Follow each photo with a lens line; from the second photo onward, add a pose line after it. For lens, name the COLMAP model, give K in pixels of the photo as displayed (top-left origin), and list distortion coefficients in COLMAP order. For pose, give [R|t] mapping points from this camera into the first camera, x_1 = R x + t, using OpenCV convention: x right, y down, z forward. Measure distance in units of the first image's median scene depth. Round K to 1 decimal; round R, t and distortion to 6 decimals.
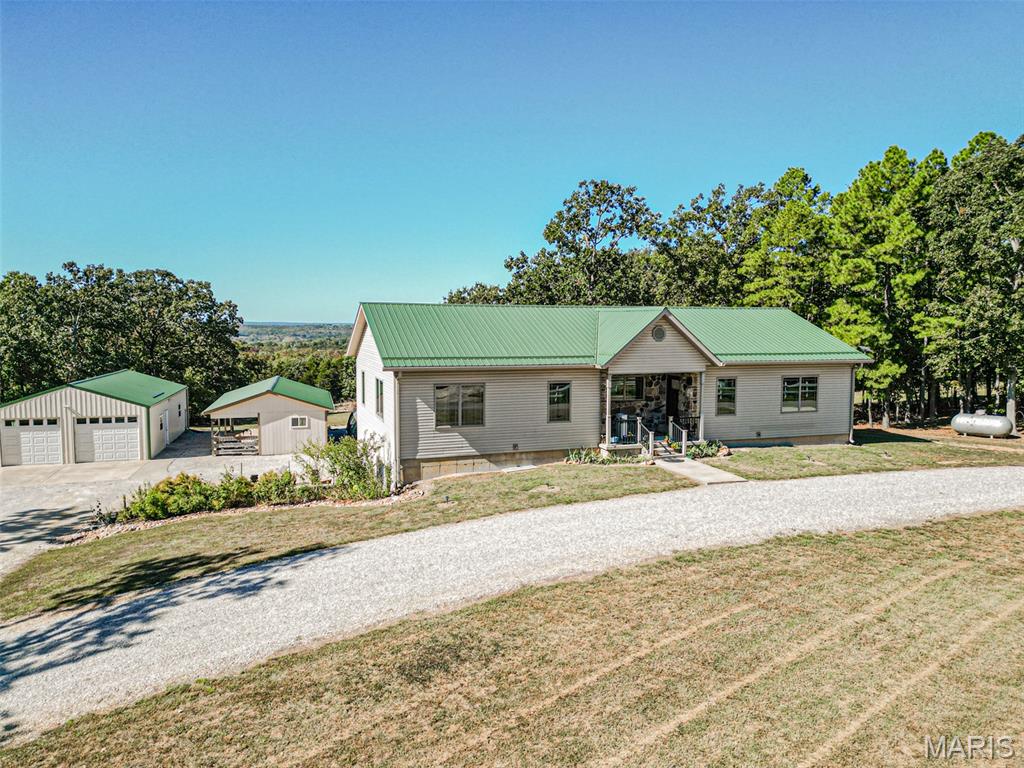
lens RADIAL K [[716.9, 0, 513.7], [0, 716.9, 385.8], [0, 0, 1]] dist [0.056622, -0.046391]
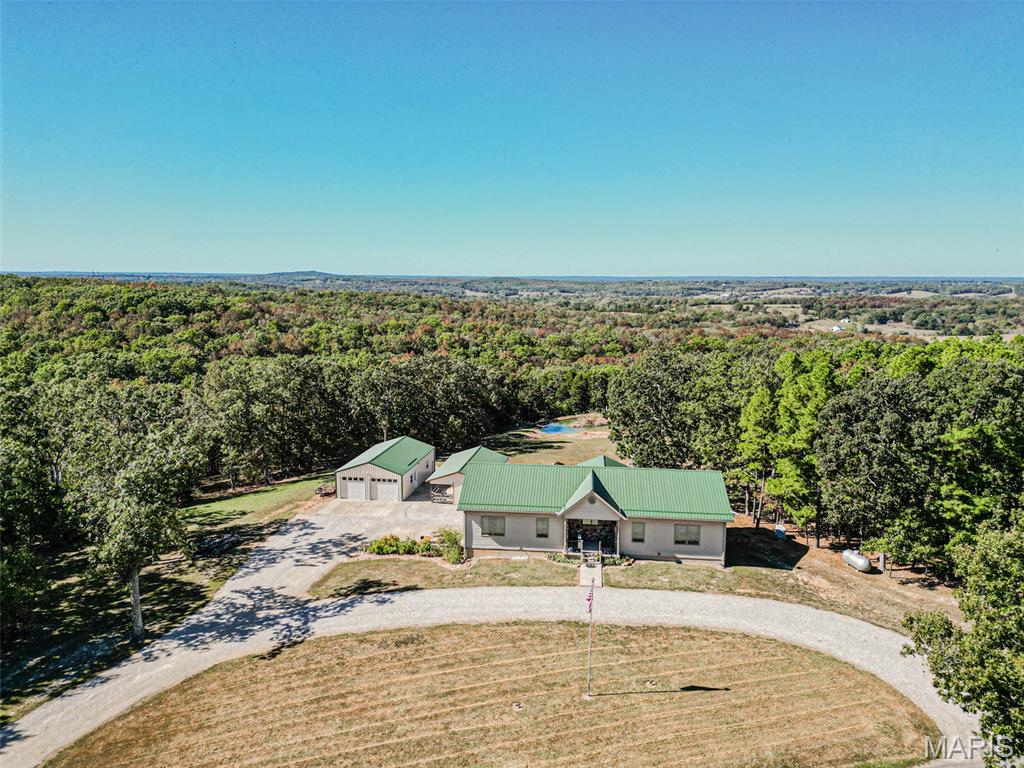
lens RADIAL K [[716.9, 0, 508.3], [0, 716.9, 386.3], [0, 0, 1]] dist [0.056622, -0.046391]
pose [[0.901390, 0.063089, -0.428388, 0.830581], [-0.033751, 0.996556, 0.075747, -0.536010], [0.431692, -0.053819, 0.900414, -0.885544]]
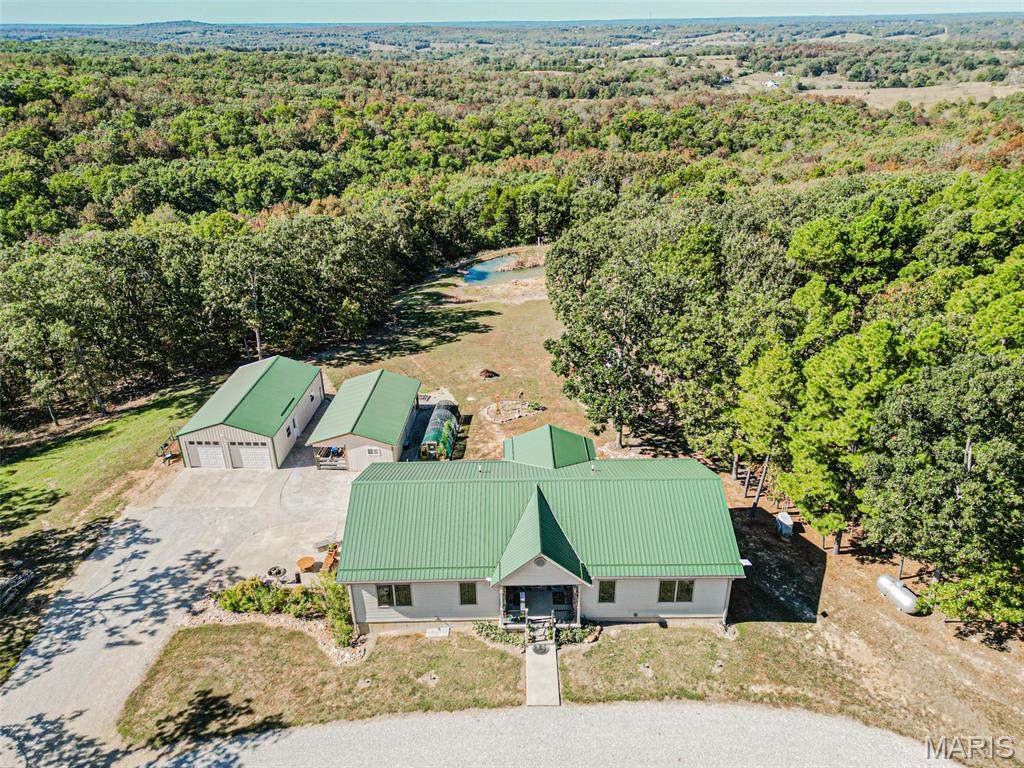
lens RADIAL K [[716.9, 0, 512.5], [0, 716.9, 383.8], [0, 0, 1]] dist [0.056622, -0.046391]
pose [[0.945184, 0.130074, -0.299512, 0.510716], [-0.008482, 0.926708, 0.375687, -0.881839], [0.326427, -0.352553, 0.877013, -0.066967]]
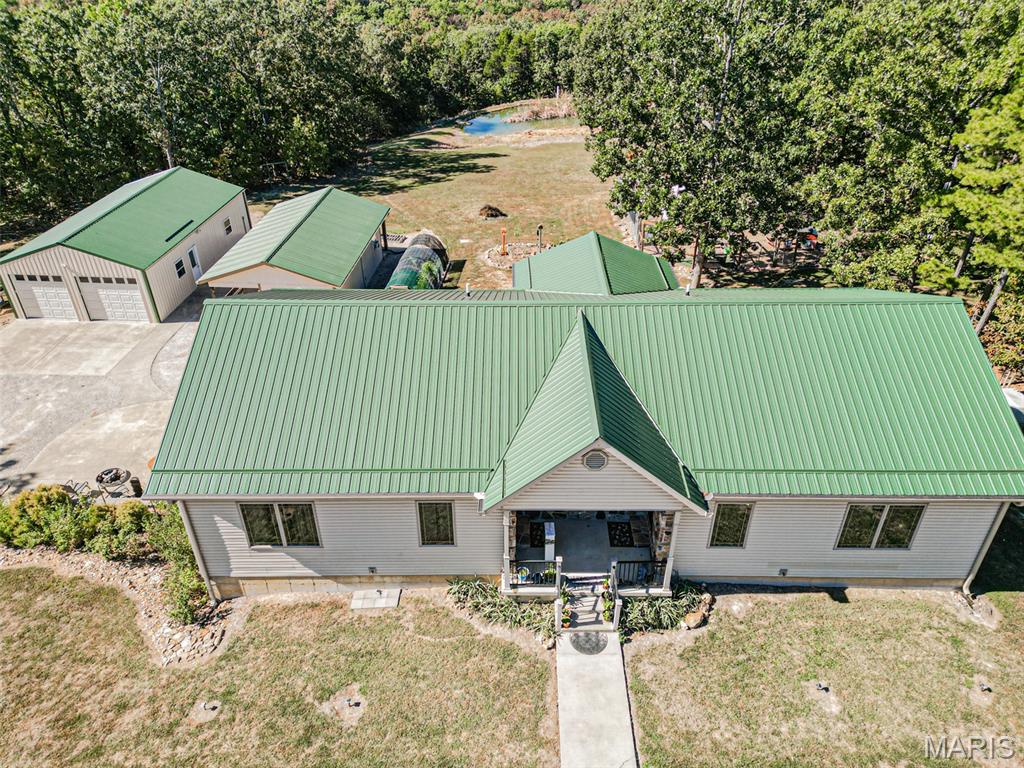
lens RADIAL K [[716.9, 0, 513.6], [0, 716.9, 386.3], [0, 0, 1]] dist [0.056622, -0.046391]
pose [[0.940532, 0.177723, -0.289507, 0.299201], [-0.019713, 0.879348, 0.475771, -0.405728], [0.339133, -0.441771, 0.830558, 0.518659]]
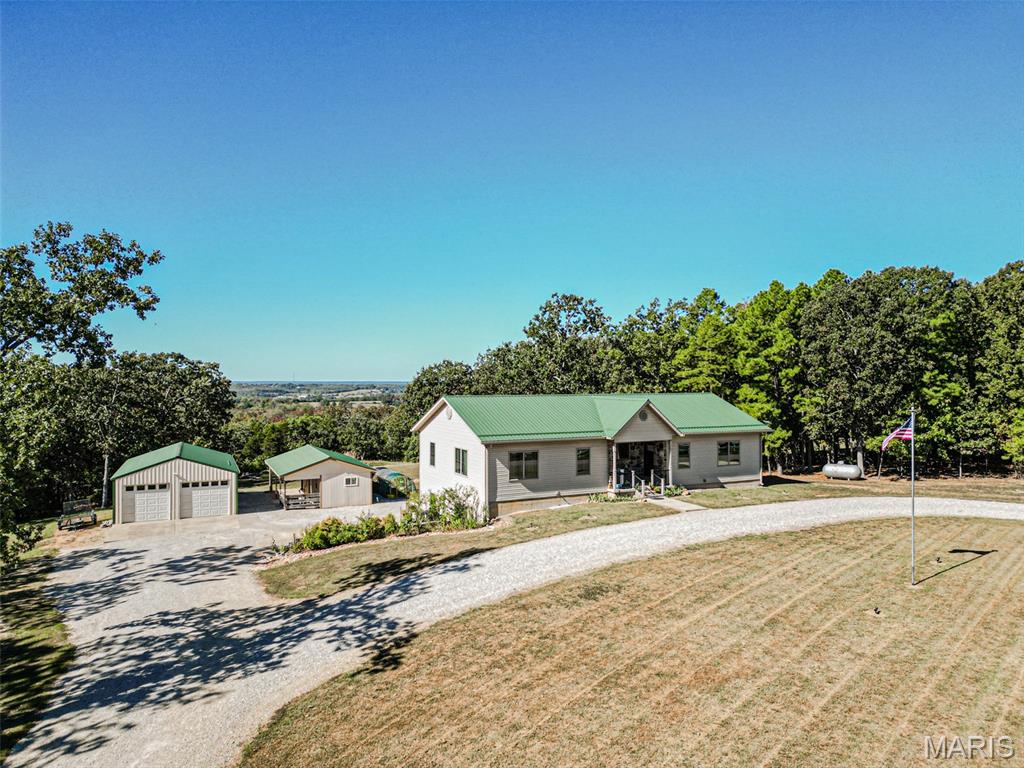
lens RADIAL K [[716.9, 0, 511.8], [0, 716.9, 384.3], [0, 0, 1]] dist [0.056622, -0.046391]
pose [[0.990257, -0.007219, 0.139066, -0.294791], [0.018375, 0.996697, -0.079108, -0.023938], [-0.138036, 0.080892, 0.987118, -0.493418]]
